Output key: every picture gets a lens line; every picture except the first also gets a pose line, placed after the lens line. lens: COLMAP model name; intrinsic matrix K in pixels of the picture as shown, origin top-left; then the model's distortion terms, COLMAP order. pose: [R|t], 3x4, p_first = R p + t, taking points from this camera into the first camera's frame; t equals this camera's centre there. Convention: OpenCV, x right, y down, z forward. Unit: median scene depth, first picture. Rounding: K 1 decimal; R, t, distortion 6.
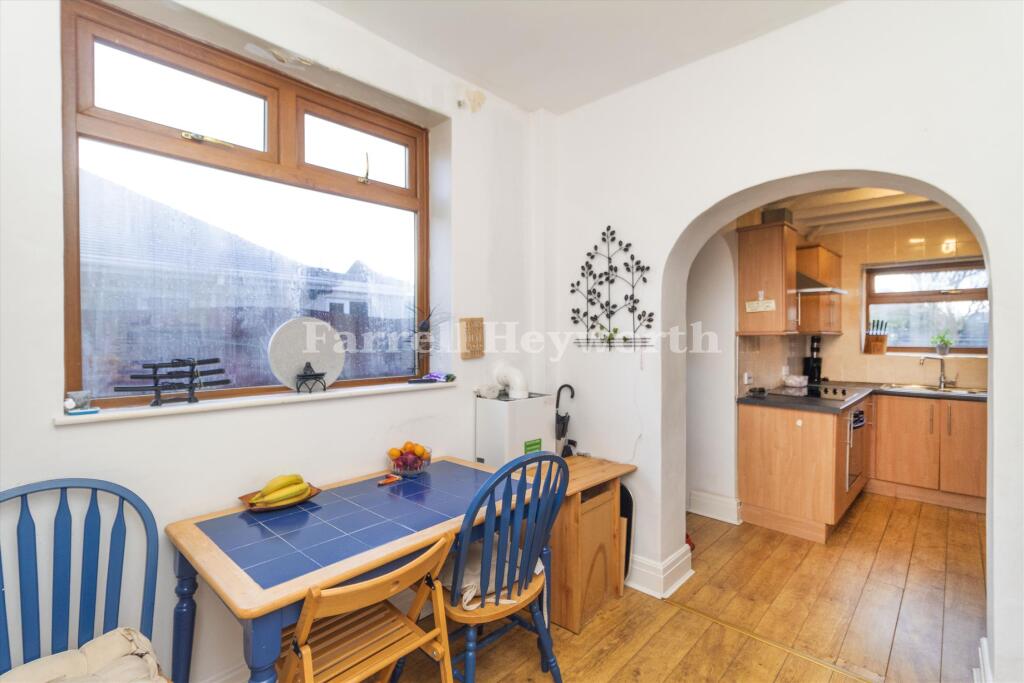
lens RADIAL K [[478.2, 0, 510.1], [0, 478.2, 337.0], [0, 0, 1]] dist [-0.000380, 0.000167]
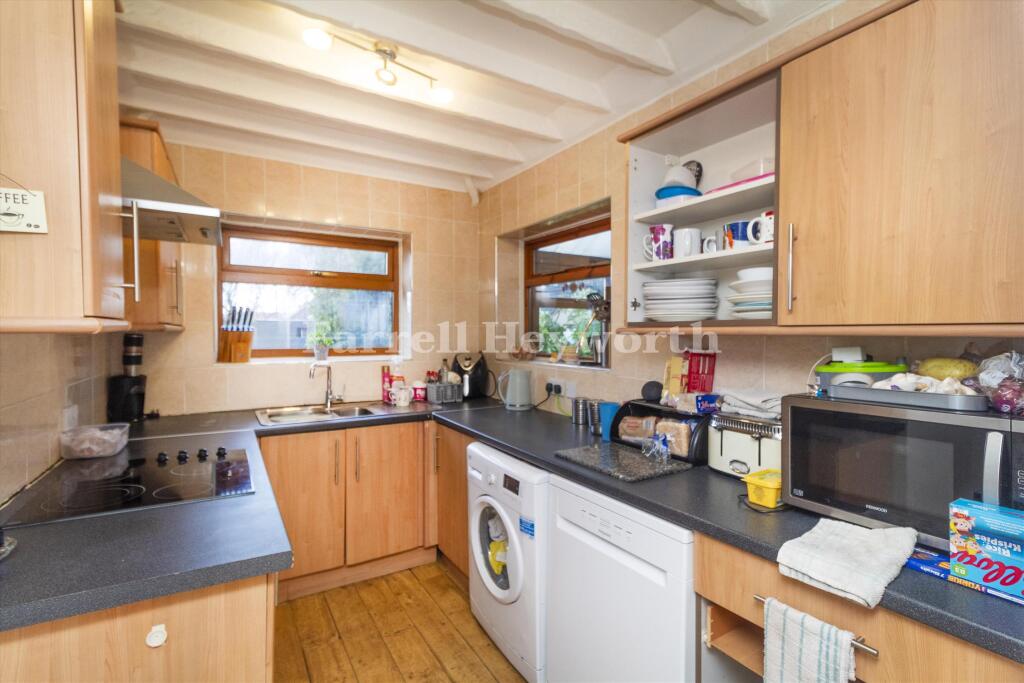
lens RADIAL K [[478.2, 0, 516.3], [0, 478.2, 337.3], [0, 0, 1]] dist [-0.000380, 0.000167]
pose [[0.261533, -0.016518, 0.965053, 0.263657], [0.000168, 0.999854, 0.017068, -0.006790], [-0.965195, -0.004301, 0.261497, 0.491061]]
